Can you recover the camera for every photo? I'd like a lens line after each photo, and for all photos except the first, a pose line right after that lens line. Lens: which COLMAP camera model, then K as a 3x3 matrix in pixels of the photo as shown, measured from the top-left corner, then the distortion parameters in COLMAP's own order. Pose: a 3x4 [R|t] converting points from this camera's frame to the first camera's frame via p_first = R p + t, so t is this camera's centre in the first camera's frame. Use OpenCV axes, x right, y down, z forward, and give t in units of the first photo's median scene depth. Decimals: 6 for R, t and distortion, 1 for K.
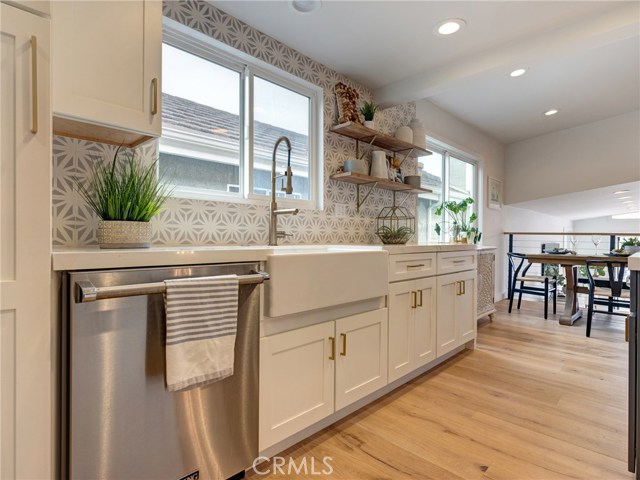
lens RADIAL K [[348.1, 0, 320.0], [0, 348.1, 240.0], [0, 0, 1]] dist [0.000748, 0.000070]
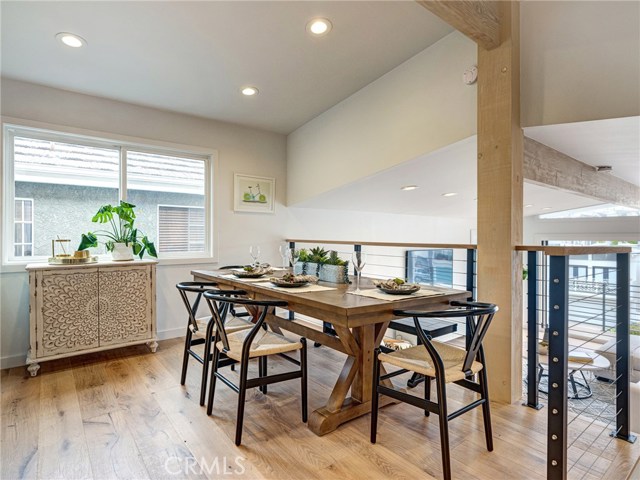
lens RADIAL K [[343.9, 0, 313.1], [0, 343.9, 239.4], [0, 0, 1]] dist [0.002408, 0.000240]
pose [[0.990109, -0.005802, -0.140183, 2.018753], [0.005449, 0.999981, -0.002905, -0.054194], [0.140197, 0.002113, 0.990121, 0.532131]]
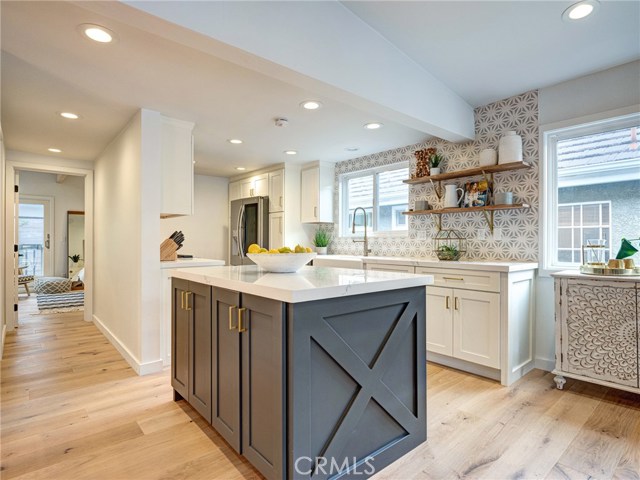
lens RADIAL K [[343.4, 0, 320.0], [0, 343.4, 240.0], [0, 0, 1]] dist [-0.003216, -0.000787]
pose [[-0.086191, -0.011557, -0.996212, 2.097711], [-0.007919, 0.999909, -0.010915, -0.060966], [0.996247, 0.006949, -0.086274, 0.947519]]
